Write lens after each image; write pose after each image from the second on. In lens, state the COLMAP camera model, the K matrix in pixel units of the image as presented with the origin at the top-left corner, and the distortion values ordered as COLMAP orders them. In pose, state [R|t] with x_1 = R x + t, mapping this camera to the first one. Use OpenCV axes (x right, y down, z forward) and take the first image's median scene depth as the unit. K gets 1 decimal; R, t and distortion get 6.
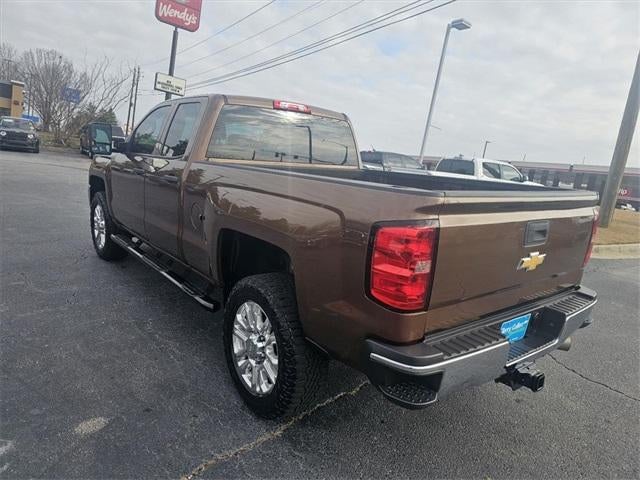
lens RADIAL K [[431.6, 0, 319.7], [0, 431.6, 241.3], [0, 0, 1]] dist [0.039587, -0.033658]
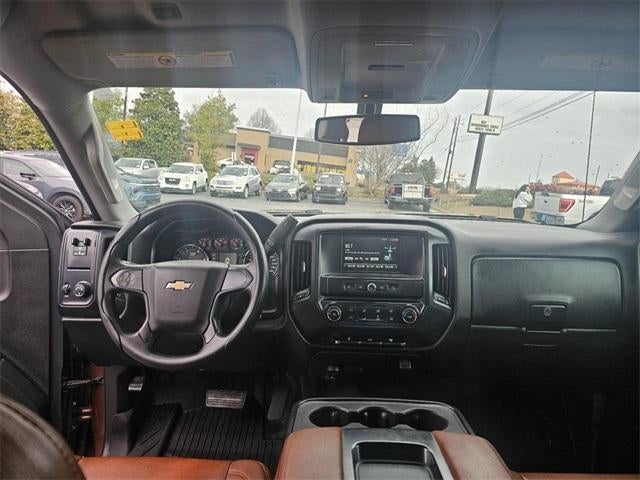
lens RADIAL K [[431.6, 0, 318.1], [0, 431.6, 228.5], [0, 0, 1]] dist [0.039587, -0.033658]
pose [[0.763548, 0.008240, -0.645699, -0.019184], [-0.089948, 0.991528, -0.093713, -0.026148], [0.639456, 0.129634, 0.757820, 0.110259]]
